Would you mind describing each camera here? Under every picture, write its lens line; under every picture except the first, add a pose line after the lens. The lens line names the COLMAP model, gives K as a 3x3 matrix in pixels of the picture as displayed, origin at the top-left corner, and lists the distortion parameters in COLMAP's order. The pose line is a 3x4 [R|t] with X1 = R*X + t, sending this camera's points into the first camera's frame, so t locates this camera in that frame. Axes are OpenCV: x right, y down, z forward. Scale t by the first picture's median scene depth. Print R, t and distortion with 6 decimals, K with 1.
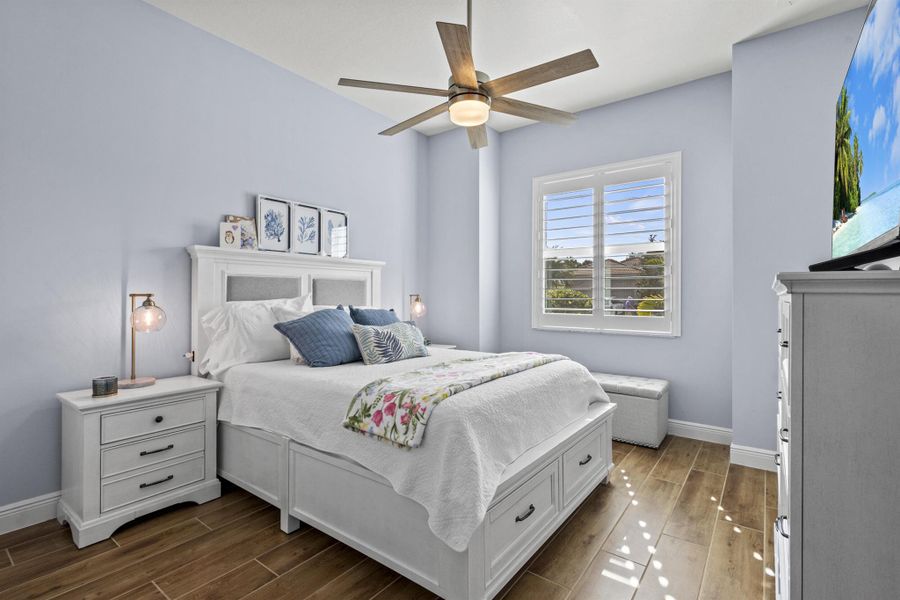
lens RADIAL K [[424.3, 0, 450.0], [0, 424.3, 300.0], [0, 0, 1]] dist [-0.000171, -0.000312]
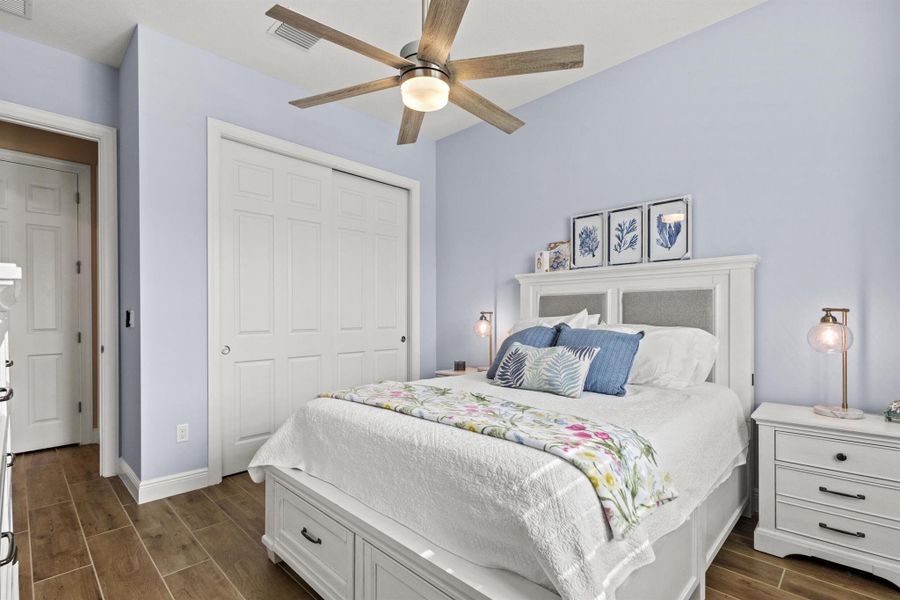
lens RADIAL K [[421.0, 0, 444.6], [0, 421.0, 315.6], [0, 0, 1]] dist [0.002802, 0.000063]
pose [[-0.140702, 0.004333, -0.990043, 0.580963], [-0.002298, 0.999986, 0.004703, -0.005815], [0.990049, 0.002937, -0.140690, 0.764581]]
